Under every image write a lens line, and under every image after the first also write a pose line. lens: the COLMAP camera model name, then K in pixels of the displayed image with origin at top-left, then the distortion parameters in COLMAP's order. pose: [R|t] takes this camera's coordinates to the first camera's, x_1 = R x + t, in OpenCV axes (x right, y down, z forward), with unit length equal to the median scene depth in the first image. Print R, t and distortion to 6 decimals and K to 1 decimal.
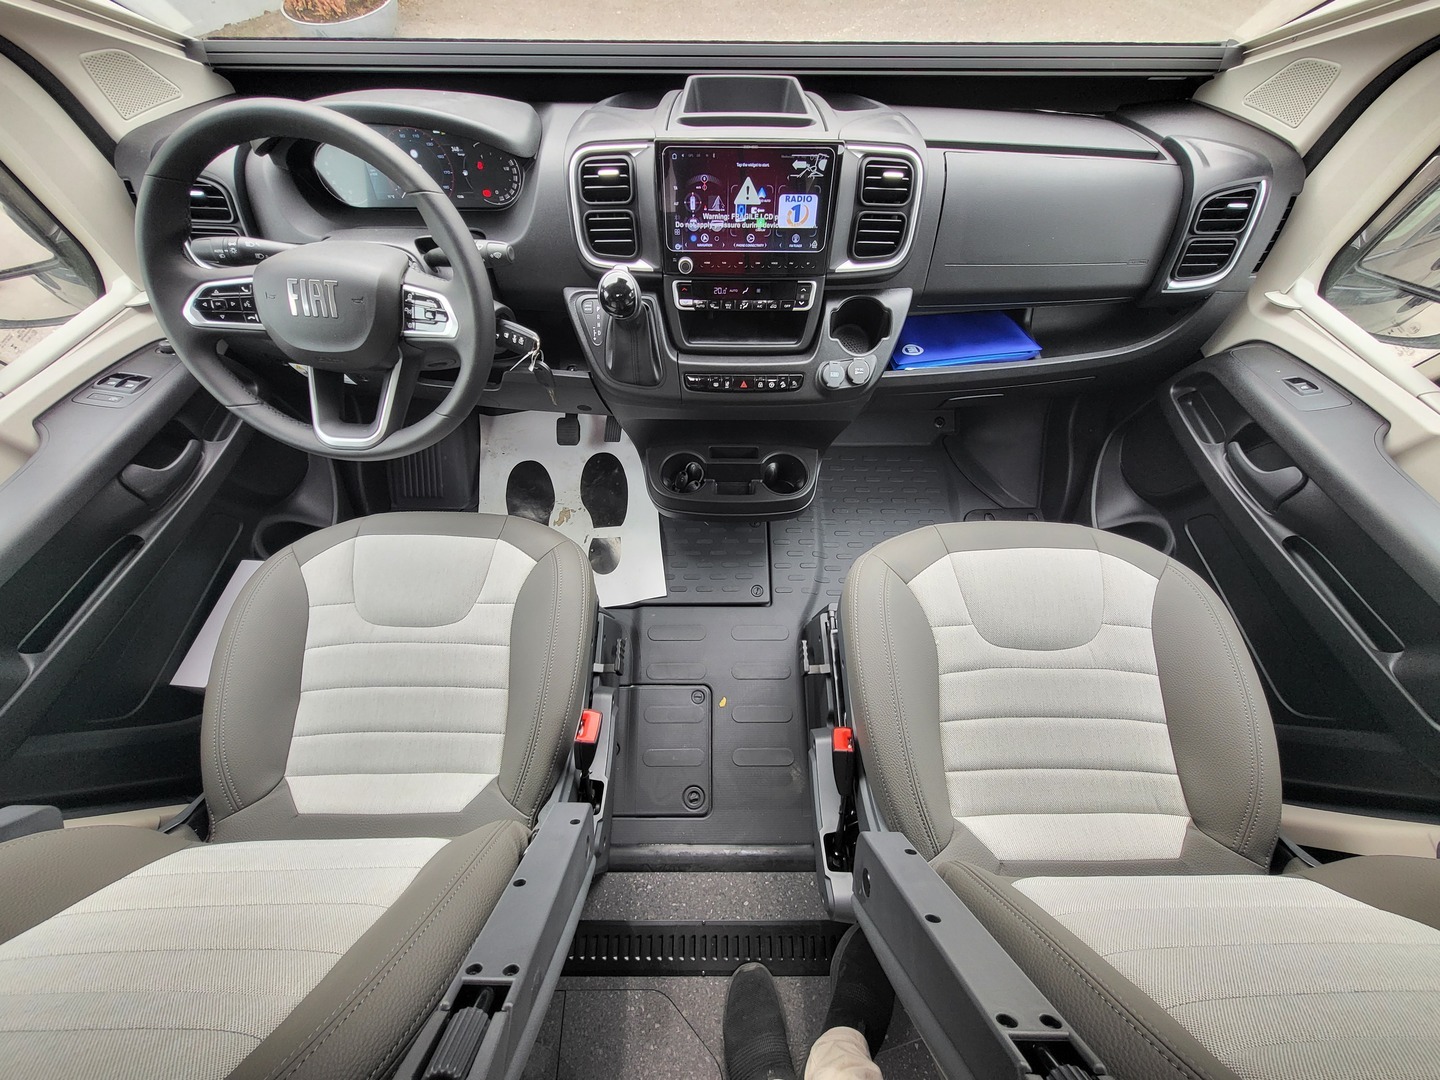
lens RADIAL K [[565.9, 0, 719.8], [0, 565.9, 538.0], [0, 0, 1]] dist [-0.000165, -0.000089]
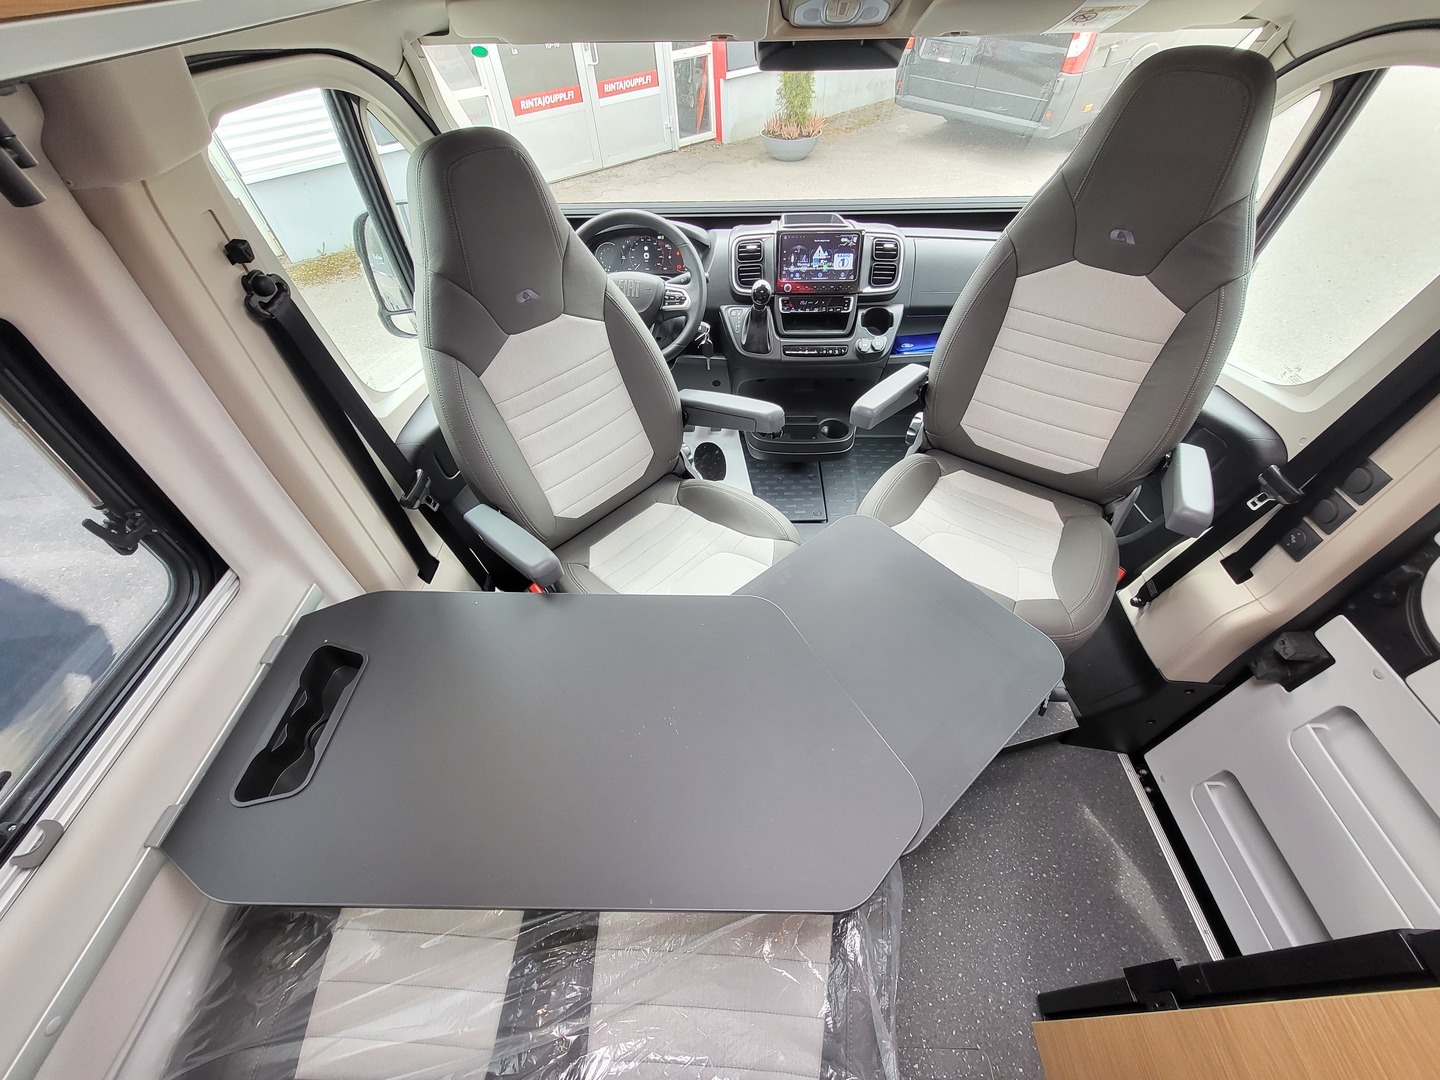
lens RADIAL K [[565.9, 0, 715.8], [0, 565.9, 538.7], [0, 0, 1]] dist [-0.000165, -0.000089]
pose [[0.999452, -0.003335, -0.032936, -0.253112], [-0.005094, 0.967566, -0.252569, 0.889711], [0.032710, 0.252598, 0.967018, -0.727307]]
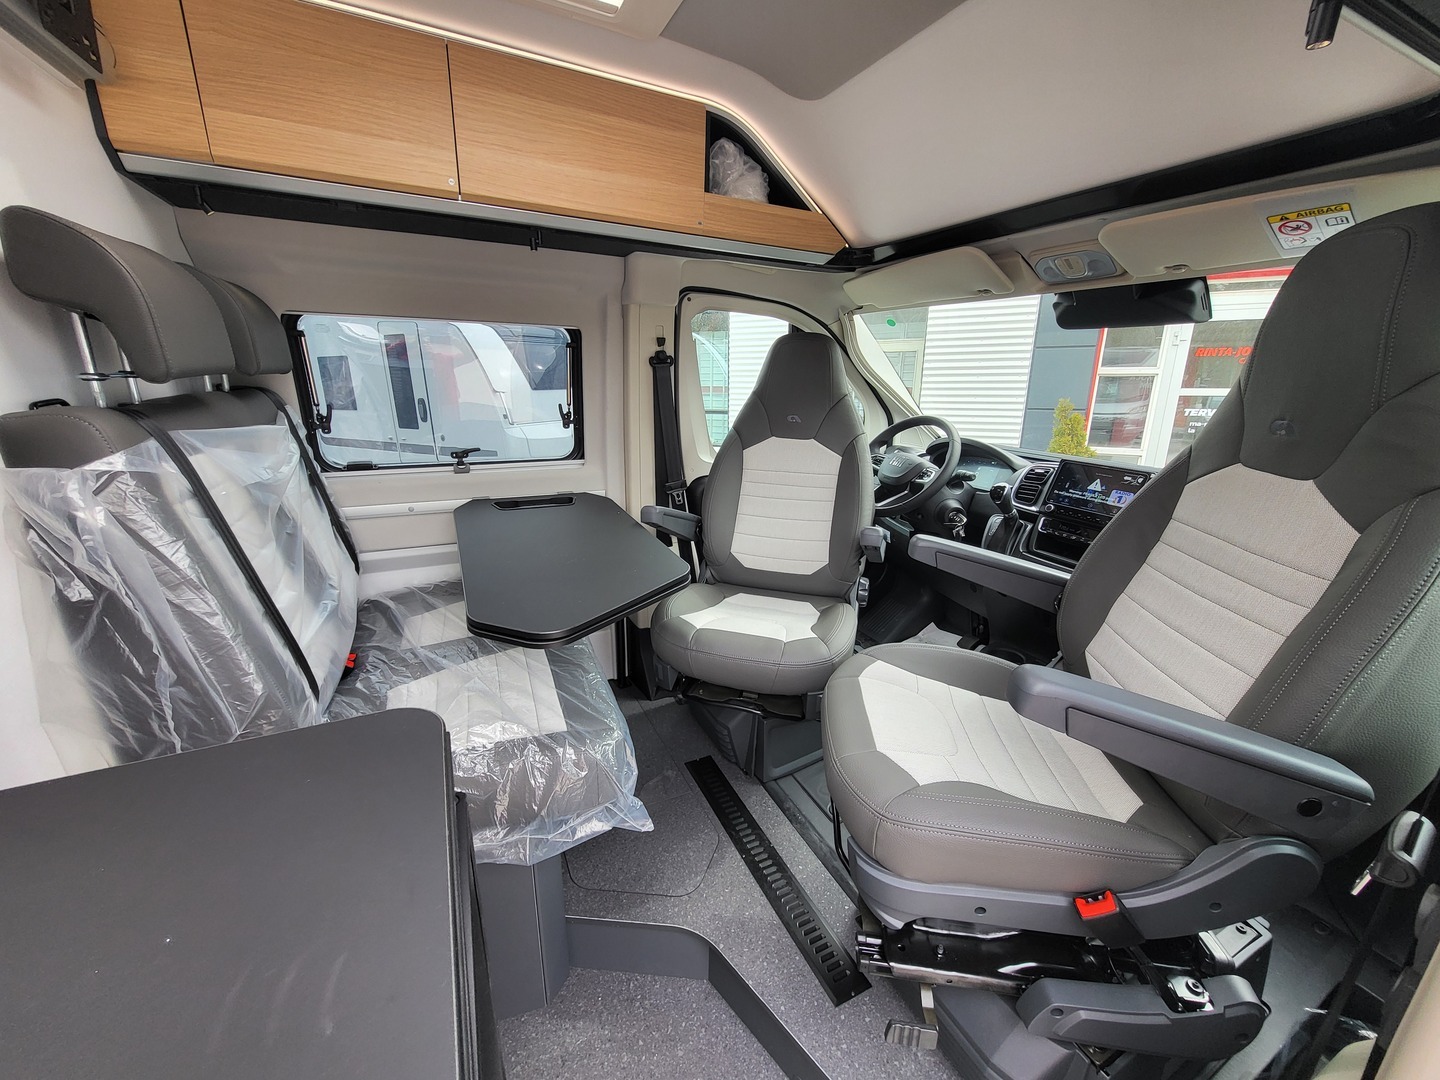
lens RADIAL K [[565.9, 0, 728.2], [0, 565.9, 530.0], [0, 0, 1]] dist [-0.000165, -0.000089]
pose [[0.440078, 0.244985, -0.863895, 1.156440], [-0.805383, 0.533136, -0.259083, 0.959334], [0.397102, 0.809783, 0.431928, -0.223005]]
